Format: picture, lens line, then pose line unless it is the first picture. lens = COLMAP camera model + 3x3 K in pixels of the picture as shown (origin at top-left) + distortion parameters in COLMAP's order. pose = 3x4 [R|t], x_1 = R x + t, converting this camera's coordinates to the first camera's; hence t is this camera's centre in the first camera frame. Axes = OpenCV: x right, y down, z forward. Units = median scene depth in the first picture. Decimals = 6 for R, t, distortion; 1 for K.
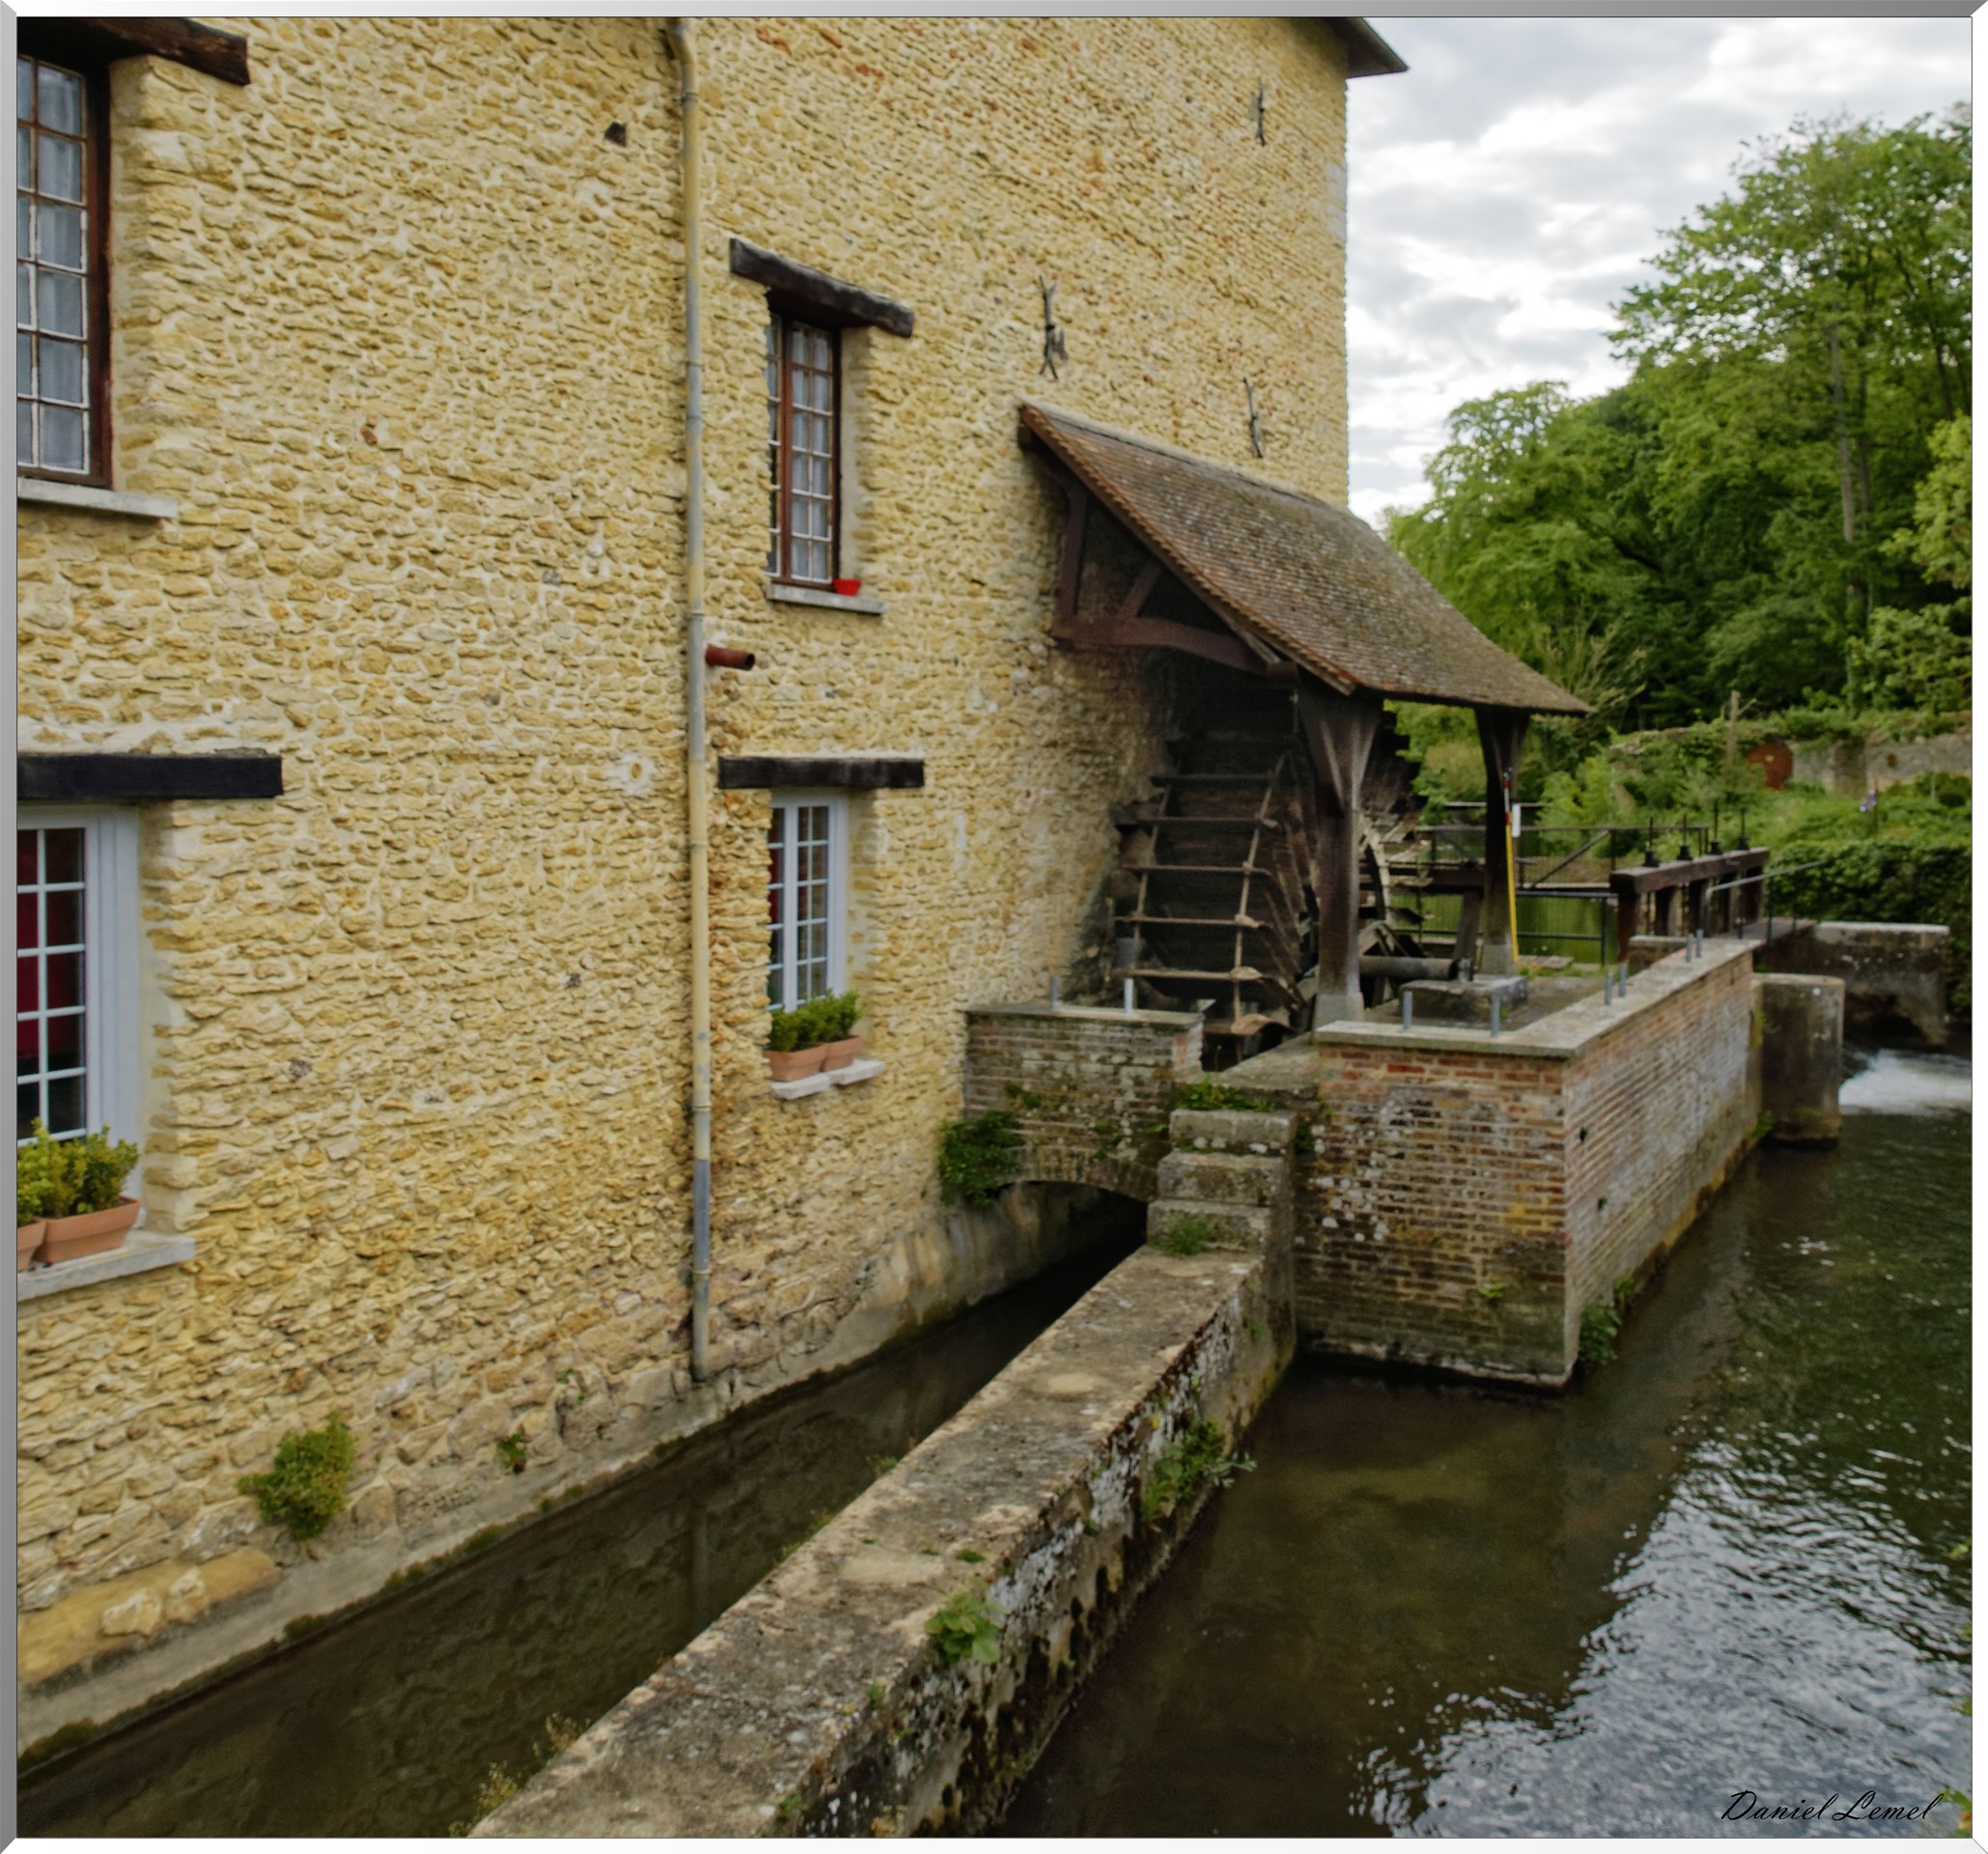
lens RADIAL K [[2140.6, 0, 994.3], [0, 2140.6, 925.4], [0, 0, 1]] dist [-0.007797, 0.000000]
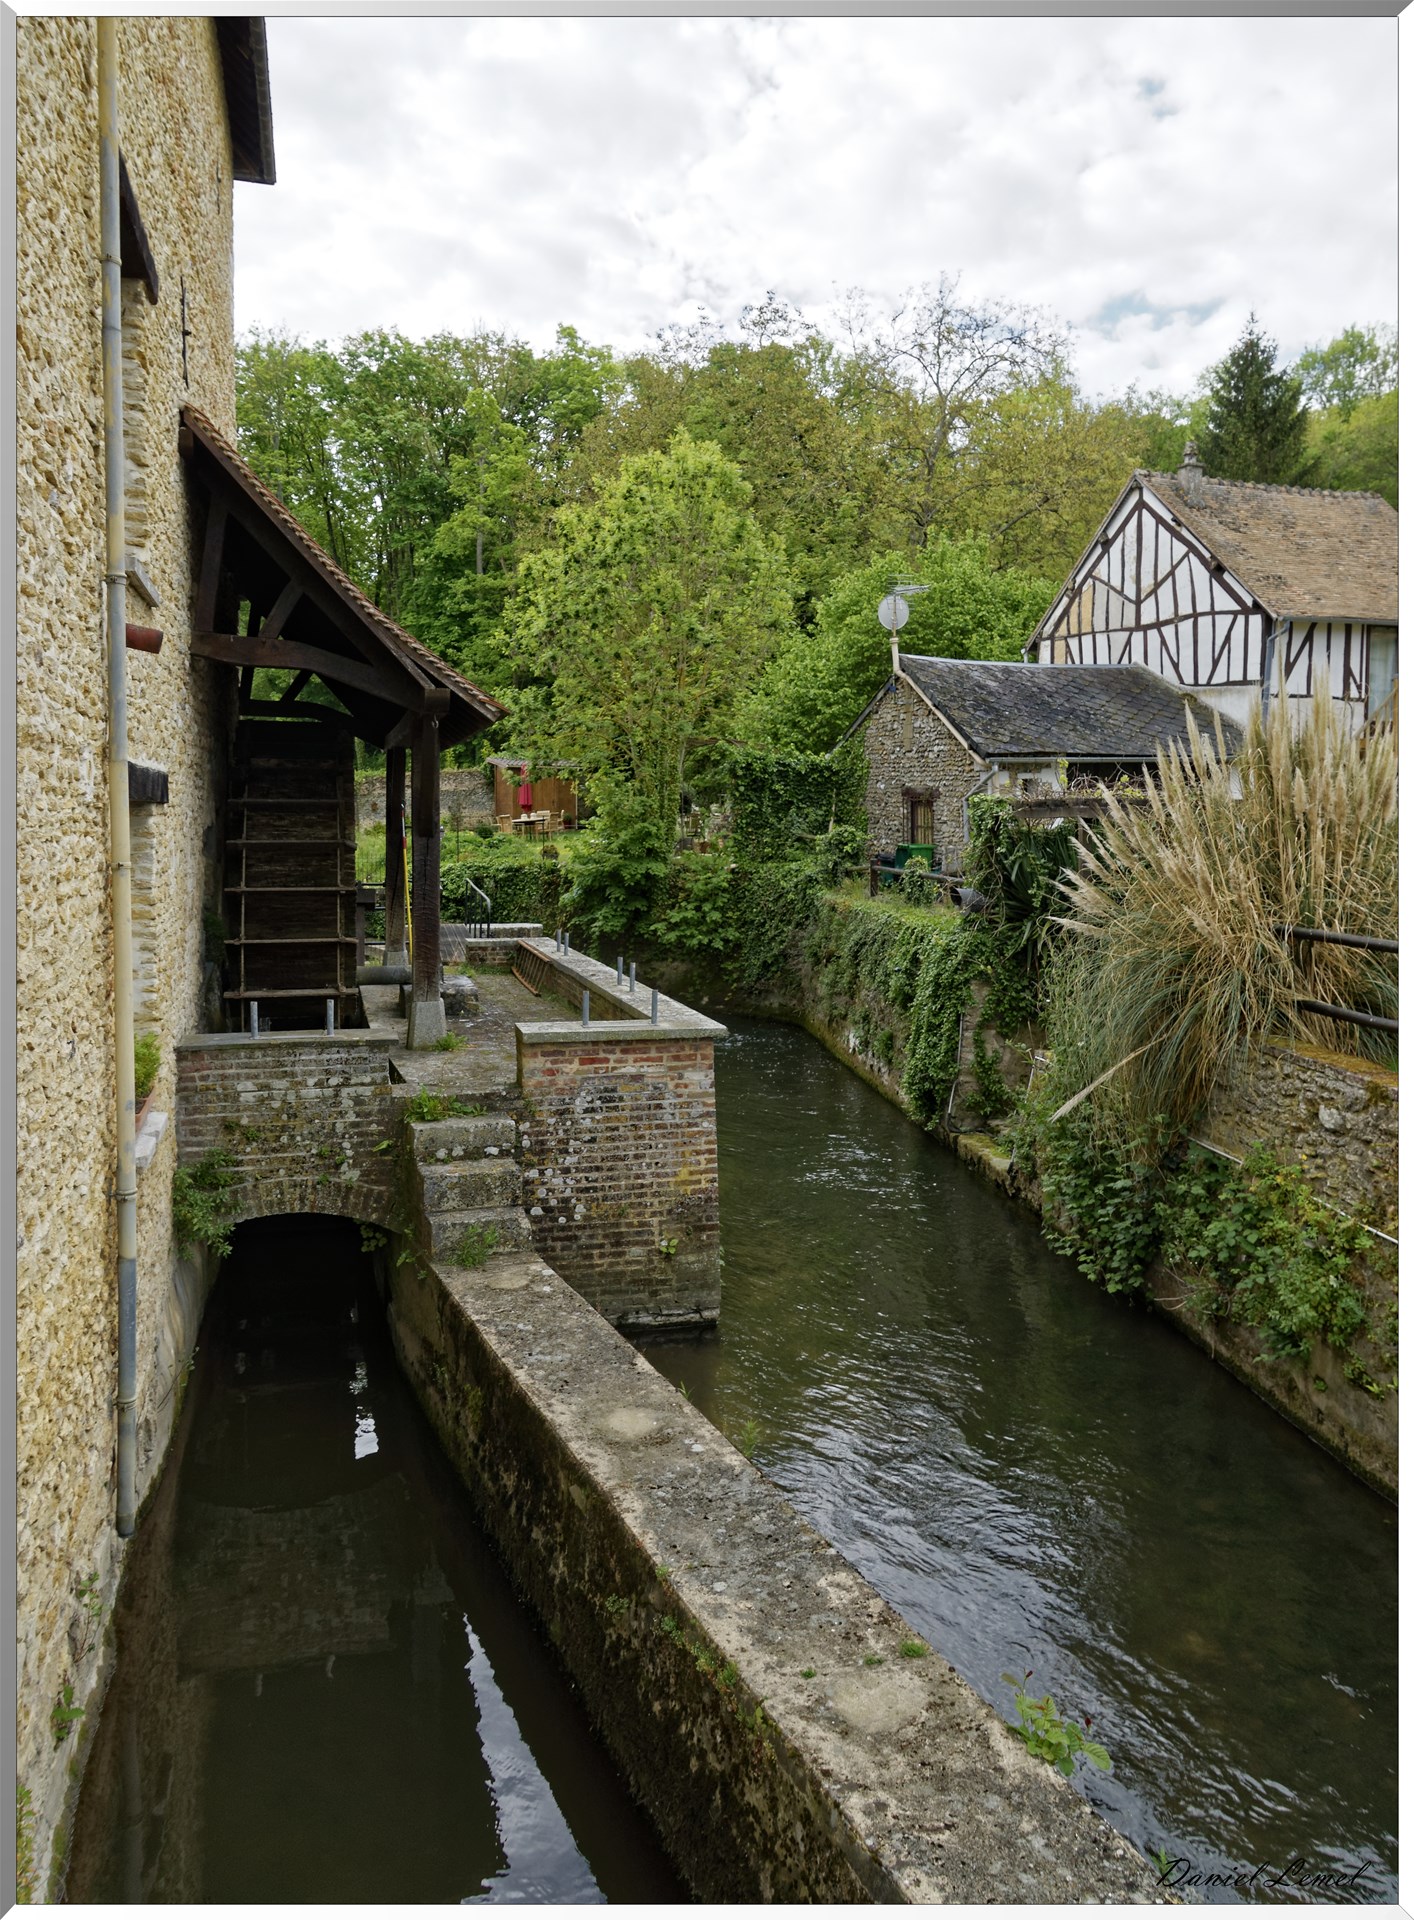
lens RADIAL K [[1605.7, 0, 728.0], [0, 1605.7, 914.7], [0, 0, 1]] dist [-0.021274, 0.019151]
pose [[0.758889, -0.043737, 0.649750, -0.287995], [0.053531, 0.998555, 0.004695, -0.008149], [-0.649016, 0.031219, 0.760134, 0.324160]]
